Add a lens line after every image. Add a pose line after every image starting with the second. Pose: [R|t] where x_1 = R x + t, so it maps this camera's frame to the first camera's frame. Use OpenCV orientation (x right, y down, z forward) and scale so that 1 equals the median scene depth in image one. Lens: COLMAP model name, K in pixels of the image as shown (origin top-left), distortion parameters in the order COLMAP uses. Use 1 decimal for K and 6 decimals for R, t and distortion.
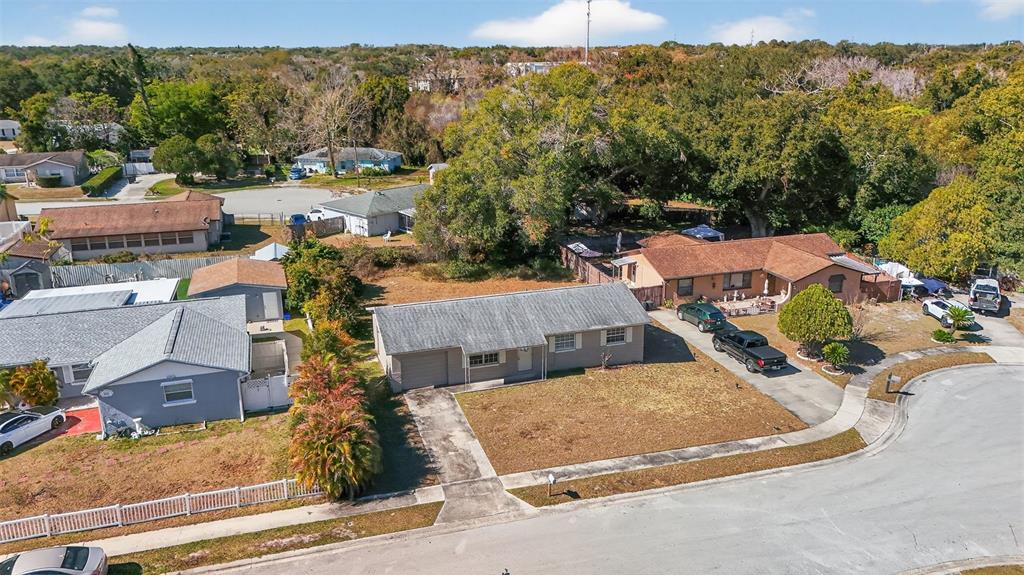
lens RADIAL K [[751.3, 0, 506.9], [0, 751.3, 286.2], [0, 0, 1]] dist [0.056307, -0.042273]
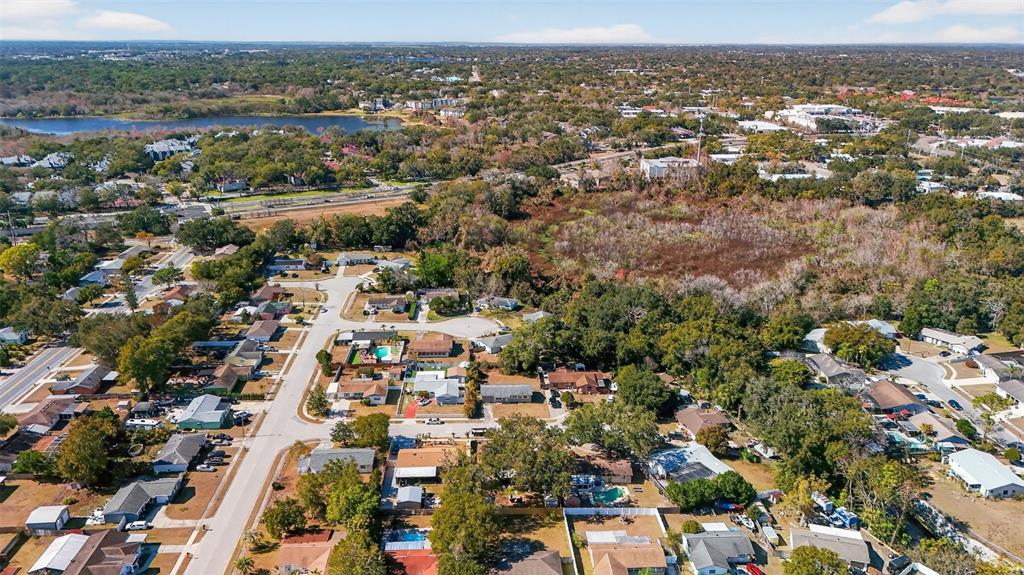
lens RADIAL K [[751.3, 0, 510.8], [0, 751.3, 283.7], [0, 0, 1]] dist [0.056307, -0.042273]
pose [[0.966662, 0.083744, -0.241975, 1.058370], [-0.079809, 0.996470, 0.026038, -0.716510], [0.243301, -0.005858, 0.969933, -3.466112]]
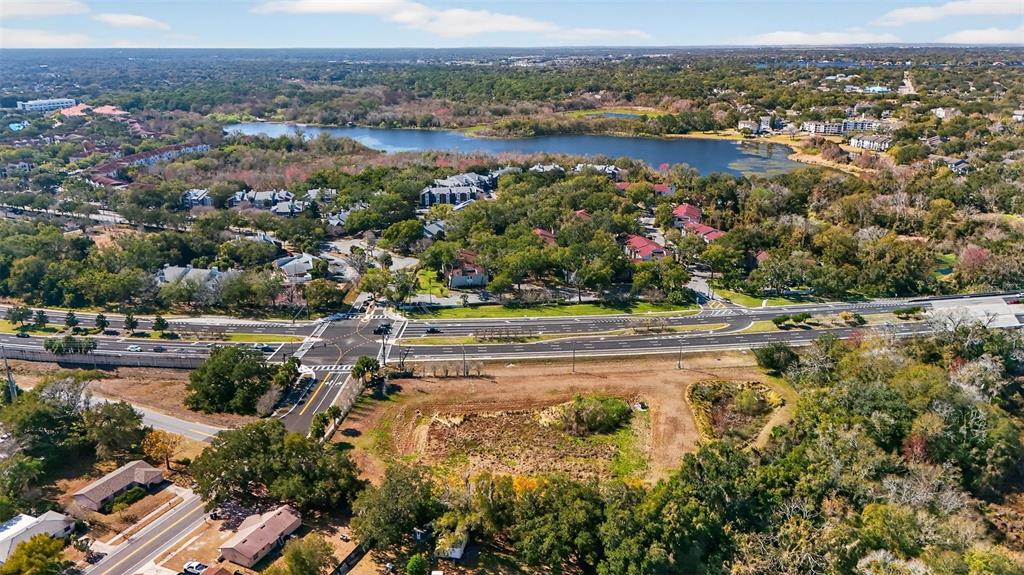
lens RADIAL K [[751.3, 0, 508.6], [0, 751.3, 288.7], [0, 0, 1]] dist [0.056307, -0.042273]
pose [[0.721149, 0.213850, -0.658948, -0.799206], [-0.200682, 0.974867, 0.096751, -2.105207], [0.663077, 0.062467, 0.745940, 1.235099]]
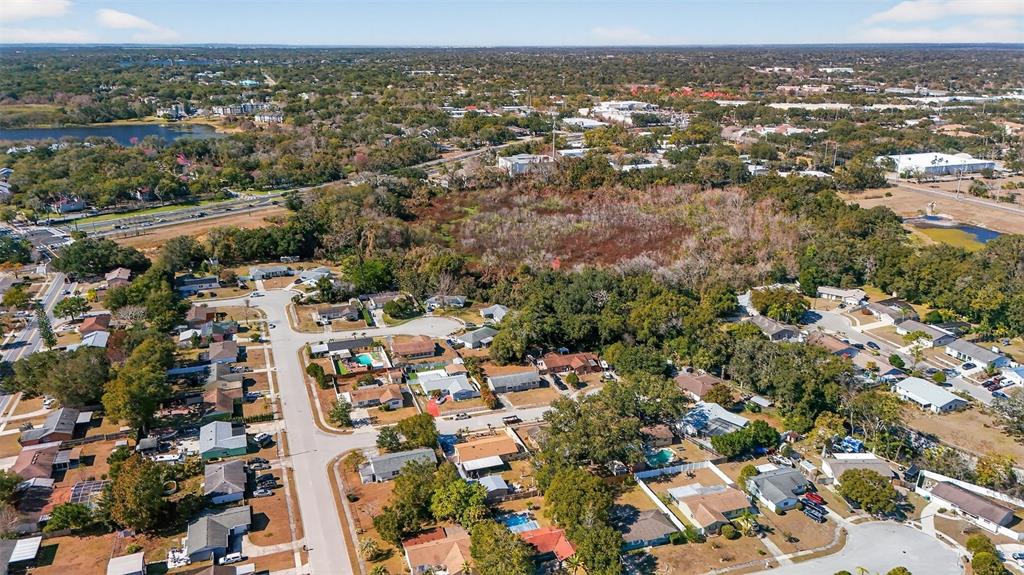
lens RADIAL K [[751.3, 0, 509.3], [0, 751.3, 293.6], [0, 0, 1]] dist [0.056307, -0.042273]
pose [[0.999791, -0.006434, 0.019409, -0.113413], [0.005929, 0.999645, 0.025991, -0.613110], [-0.019570, -0.025871, 0.999474, -3.749257]]
